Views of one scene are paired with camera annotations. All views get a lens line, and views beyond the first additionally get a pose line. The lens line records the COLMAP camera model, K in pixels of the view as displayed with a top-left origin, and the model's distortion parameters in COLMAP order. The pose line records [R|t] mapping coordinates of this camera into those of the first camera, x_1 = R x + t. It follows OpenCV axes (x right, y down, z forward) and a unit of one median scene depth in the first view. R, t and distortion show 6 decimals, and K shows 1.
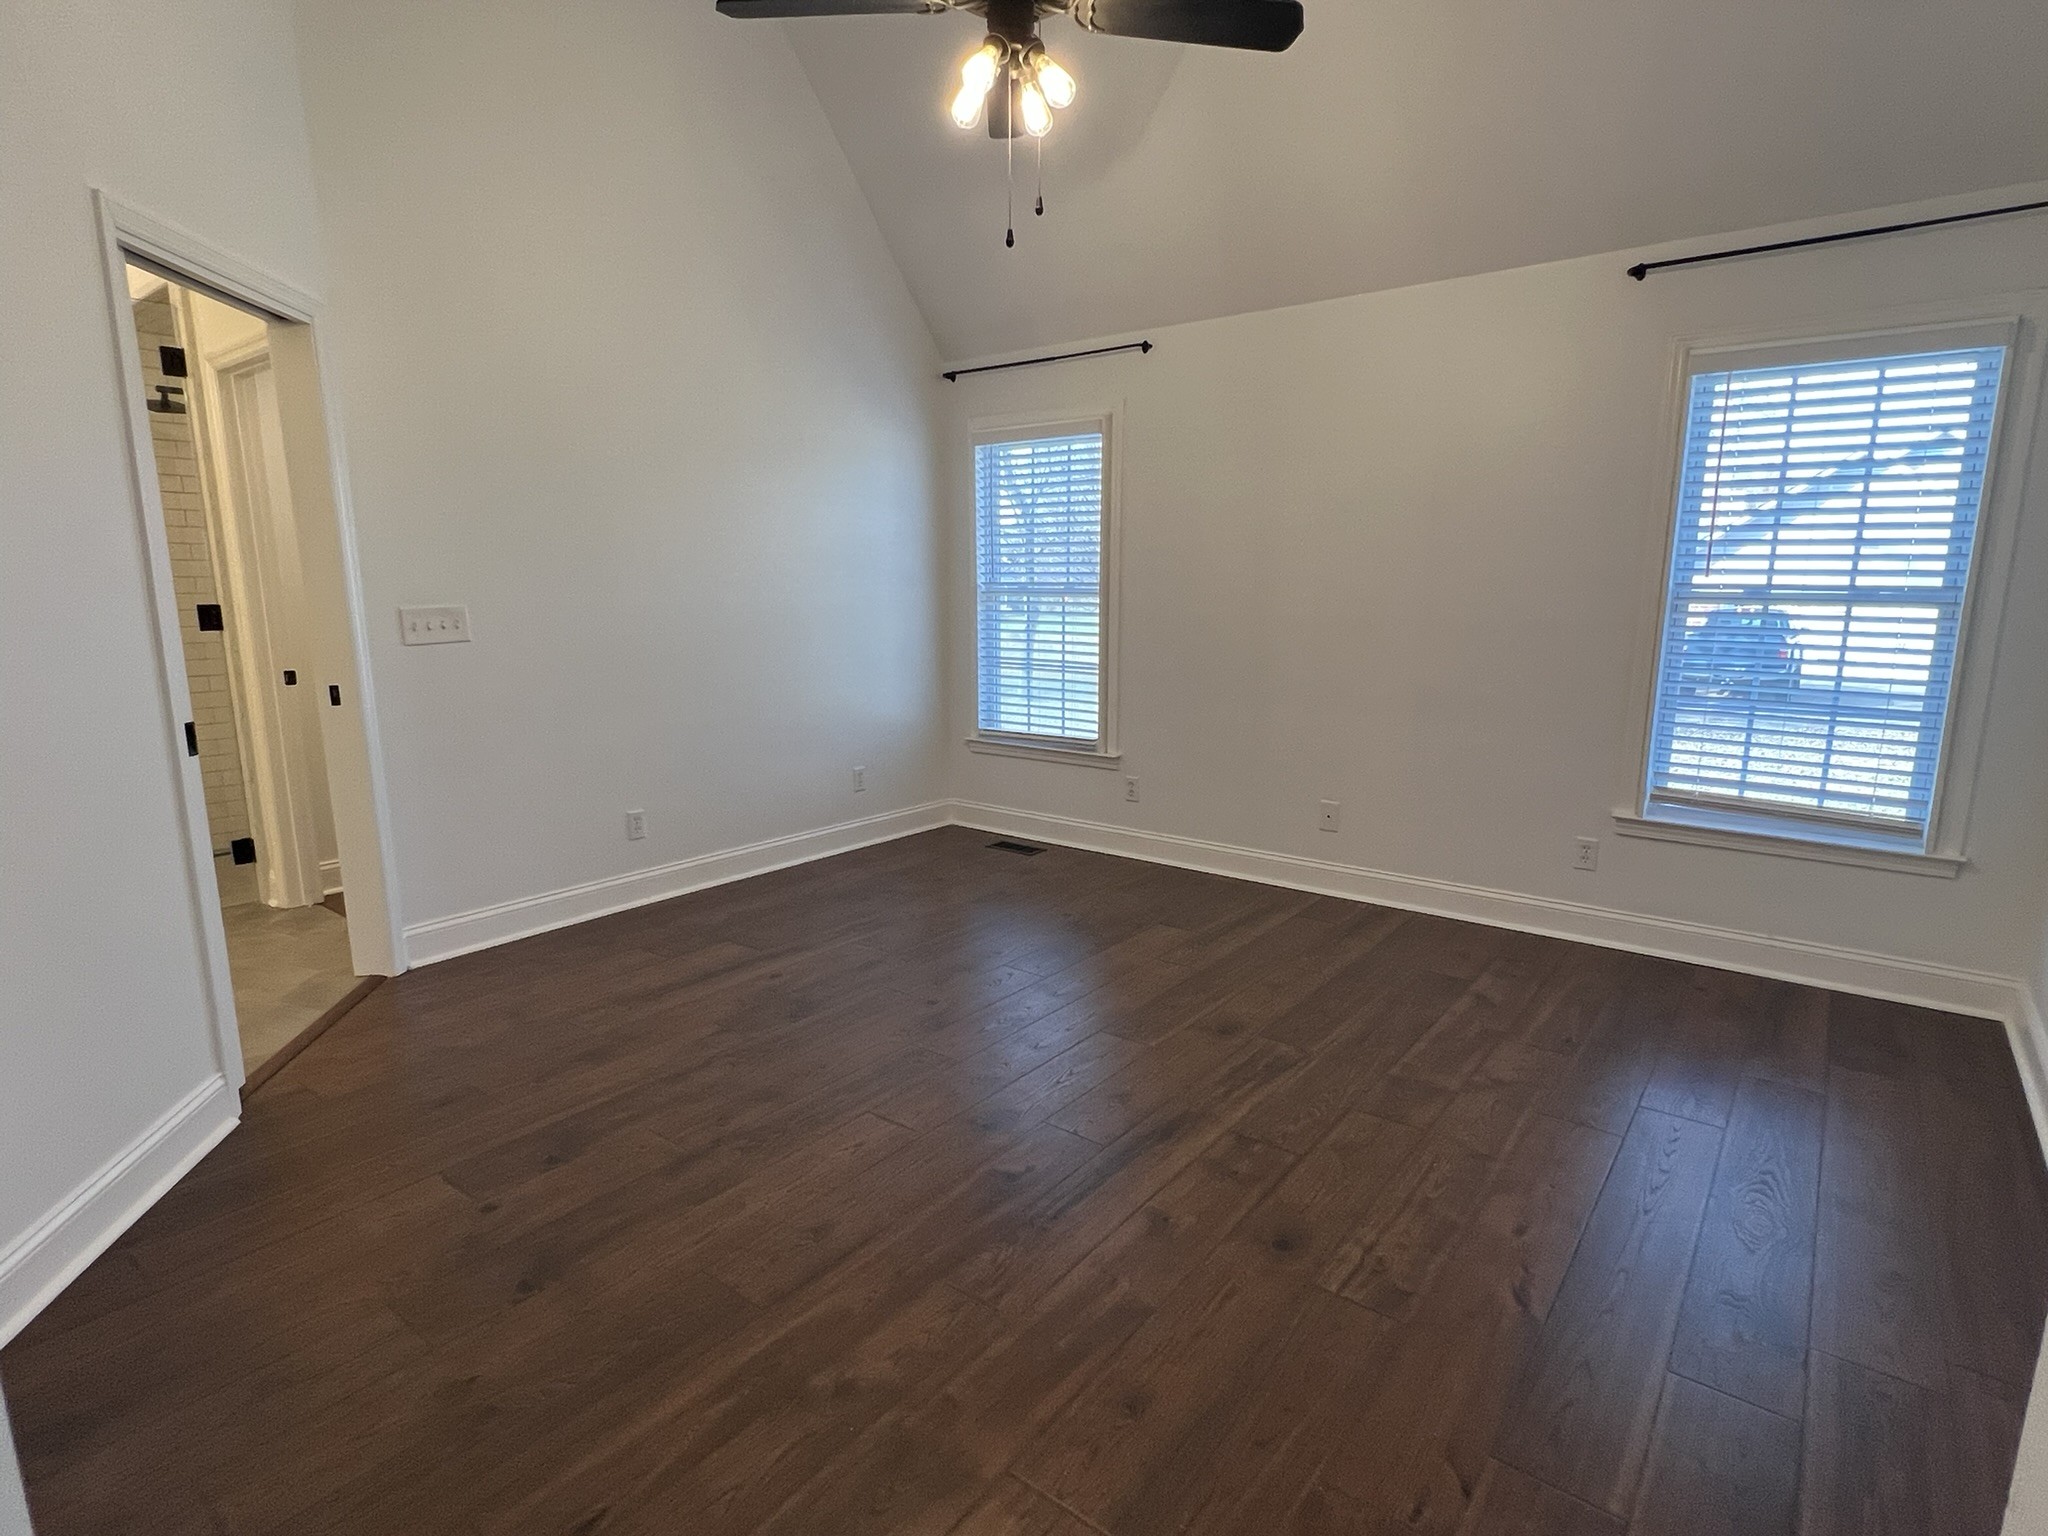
lens RADIAL K [[1065.6, 0, 1027.0], [0, 1065.6, 779.1], [0, 0, 1]] dist [0.000796, -0.000482]
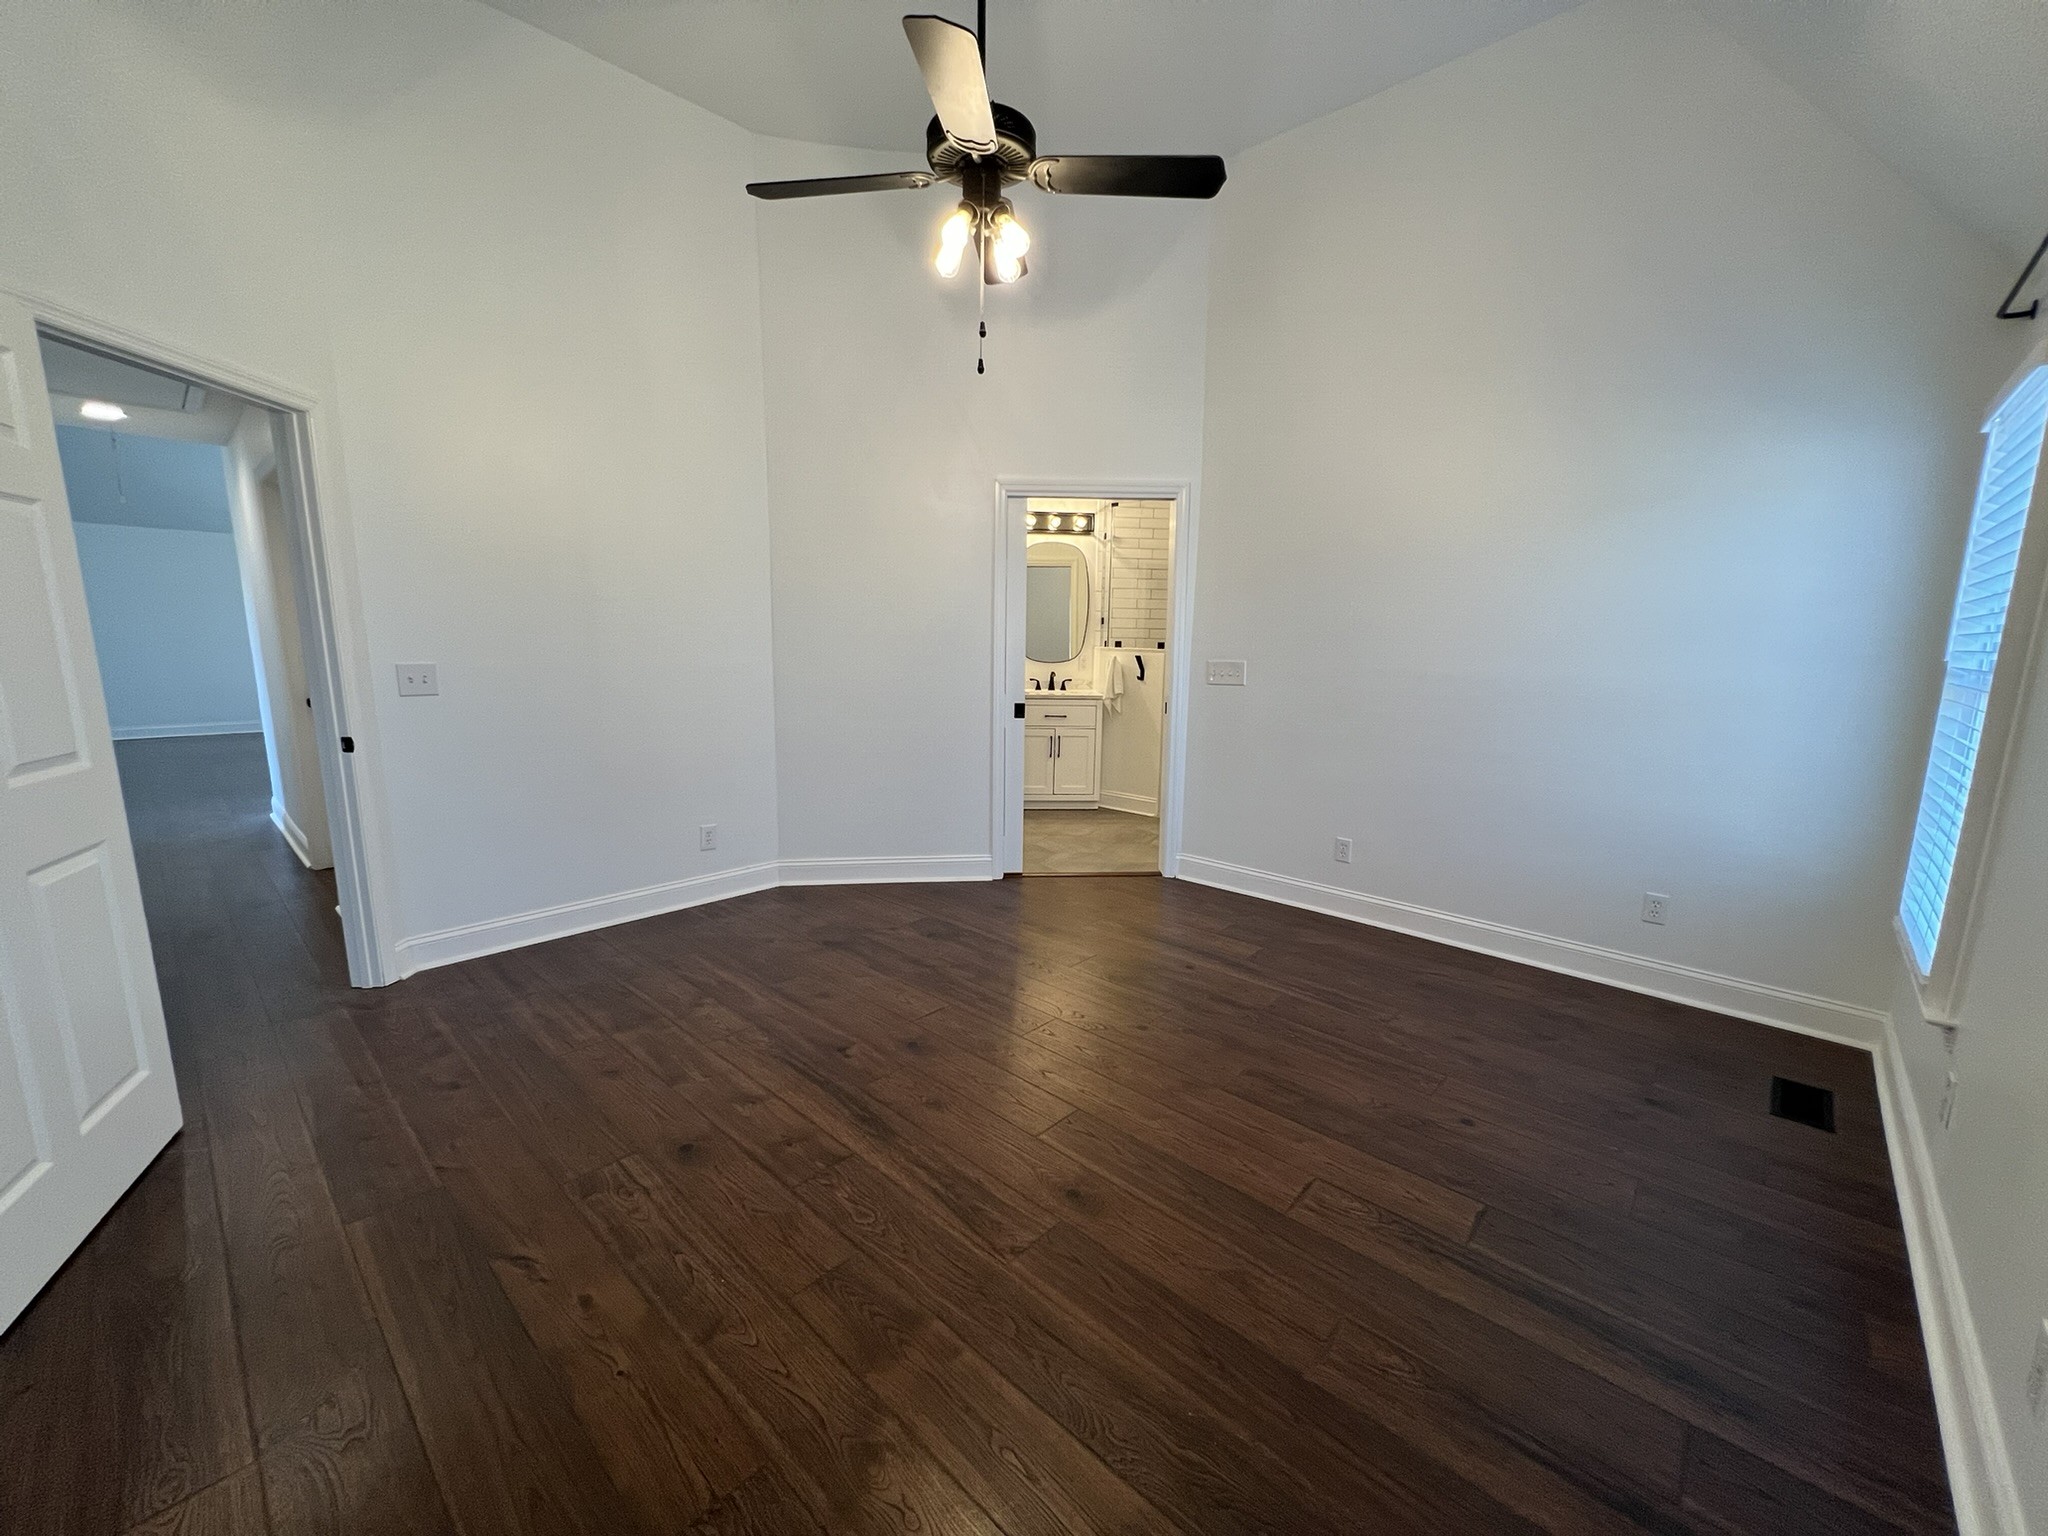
lens RADIAL K [[825.8, 0, 1031.9], [0, 825.8, 771.0], [0, 0, 1]] dist [-0.001613, -0.000193]
pose [[-0.090845, 0.162082, -0.982587, 0.843914], [-0.201178, 0.963337, 0.177507, -0.205371], [0.975333, 0.213800, -0.054907, 1.033407]]
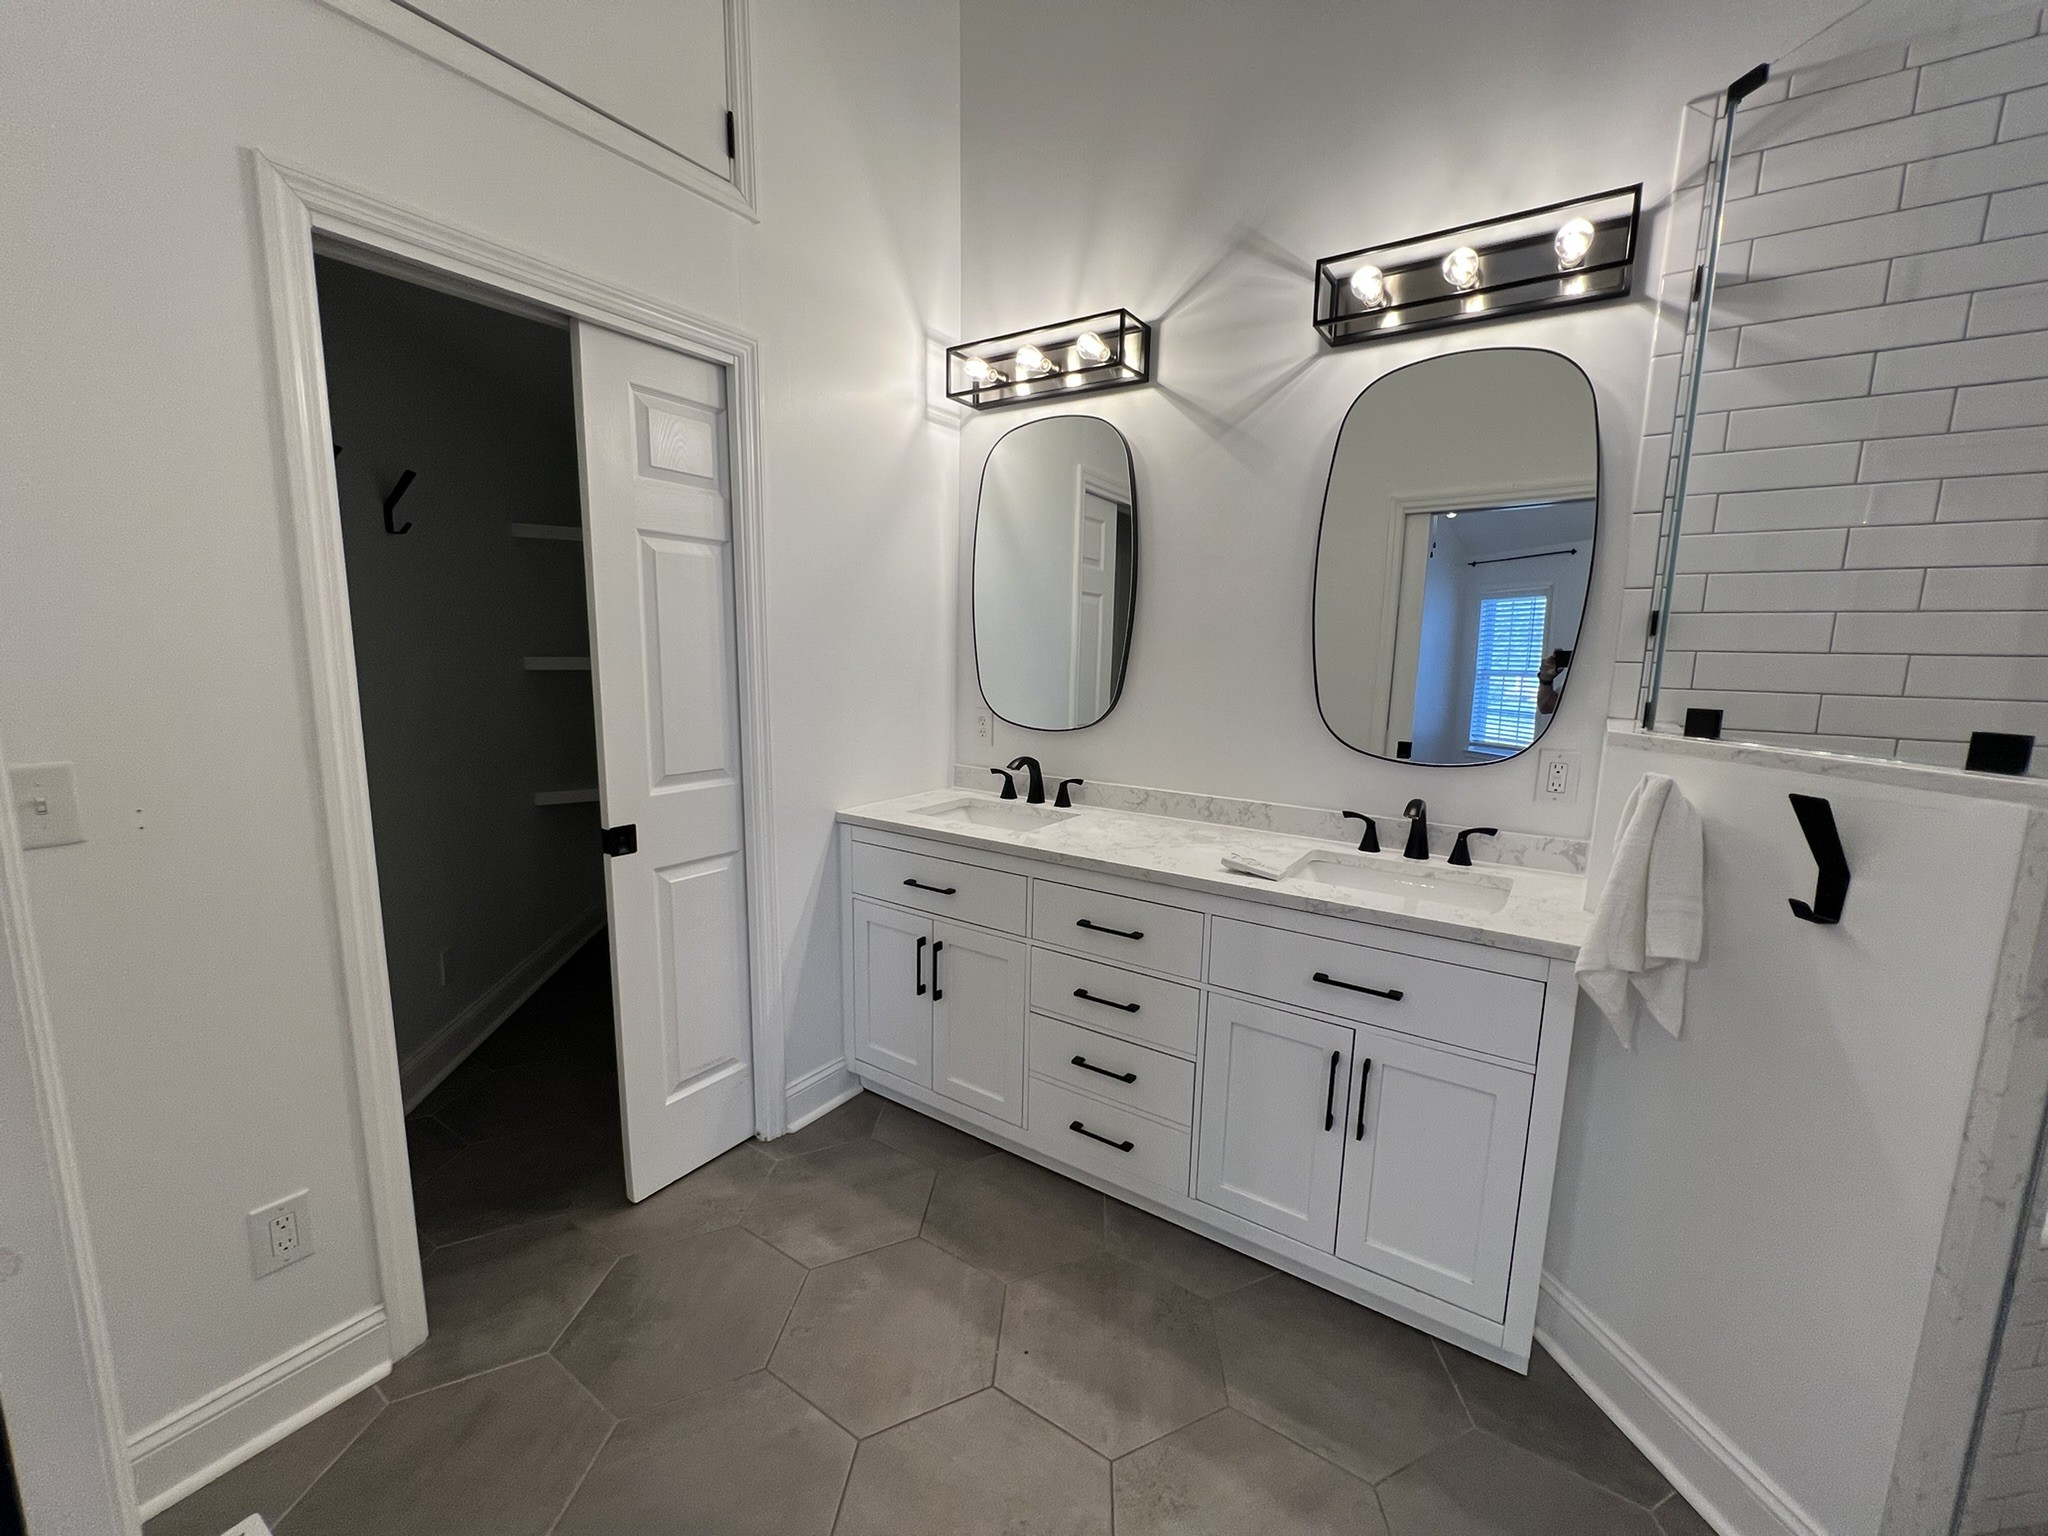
lens RADIAL K [[825.8, 0, 1031.9], [0, 825.8, 771.0], [0, 0, 1]] dist [-0.001613, -0.000193]
pose [[-0.685234, 0.094079, -0.722221, -0.744000], [-0.156148, 0.949588, 0.271848, -0.229591], [0.711387, 0.299053, -0.636000, 1.099845]]
